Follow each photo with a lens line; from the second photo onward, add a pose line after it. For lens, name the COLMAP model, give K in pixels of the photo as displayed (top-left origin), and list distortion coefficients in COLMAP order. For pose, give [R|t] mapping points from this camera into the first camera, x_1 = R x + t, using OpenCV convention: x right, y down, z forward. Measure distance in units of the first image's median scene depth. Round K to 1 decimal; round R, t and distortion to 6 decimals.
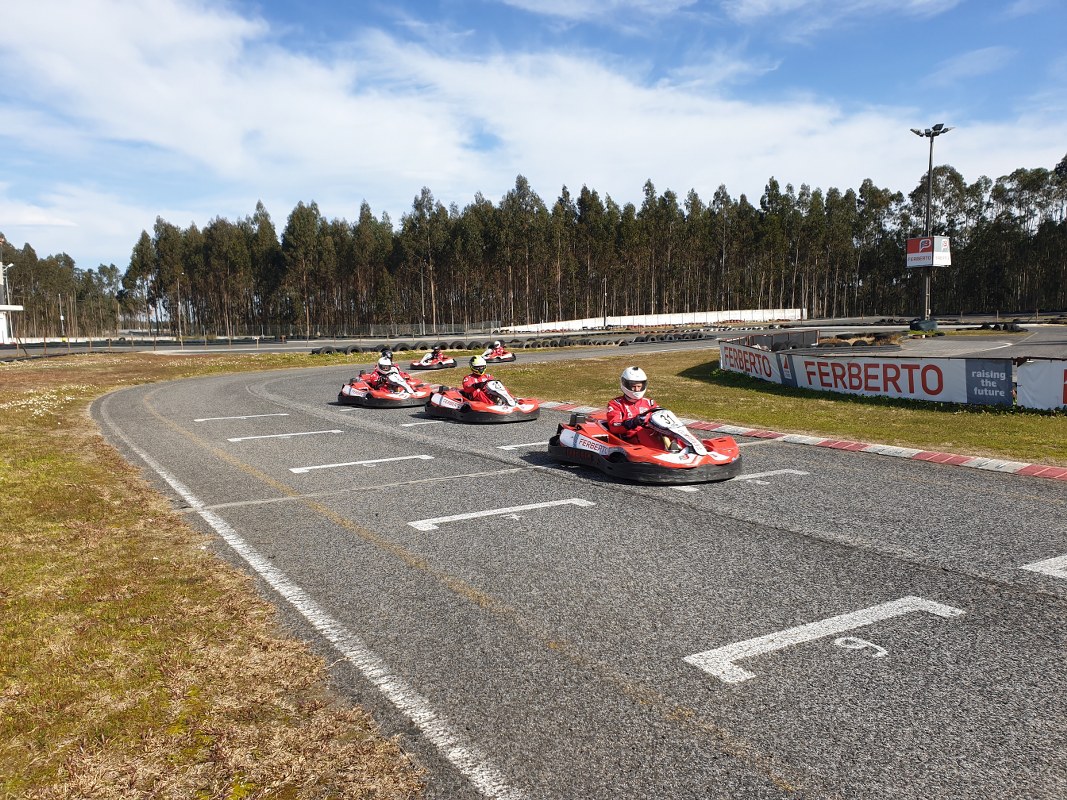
lens RADIAL K [[809.0, 0, 533.5], [0, 809.0, 400.0], [0, 0, 1]] dist [0.051076, 0.000360]
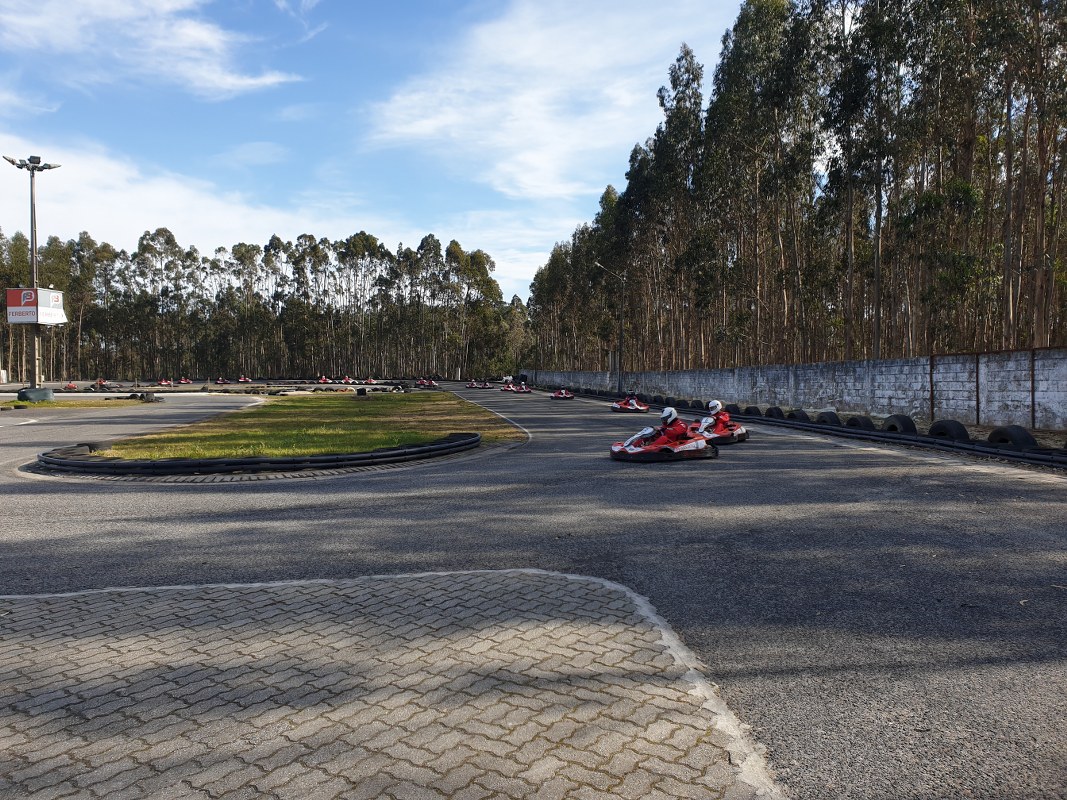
lens RADIAL K [[810.0, 0, 533.5], [0, 810.0, 400.0], [0, 0, 1]] dist [0.000255, -0.000607]
pose [[0.704095, -0.006670, 0.710074, 6.897508], [0.061103, 0.996816, -0.051225, -0.373643], [-0.707472, 0.079455, 0.702261, 2.096247]]
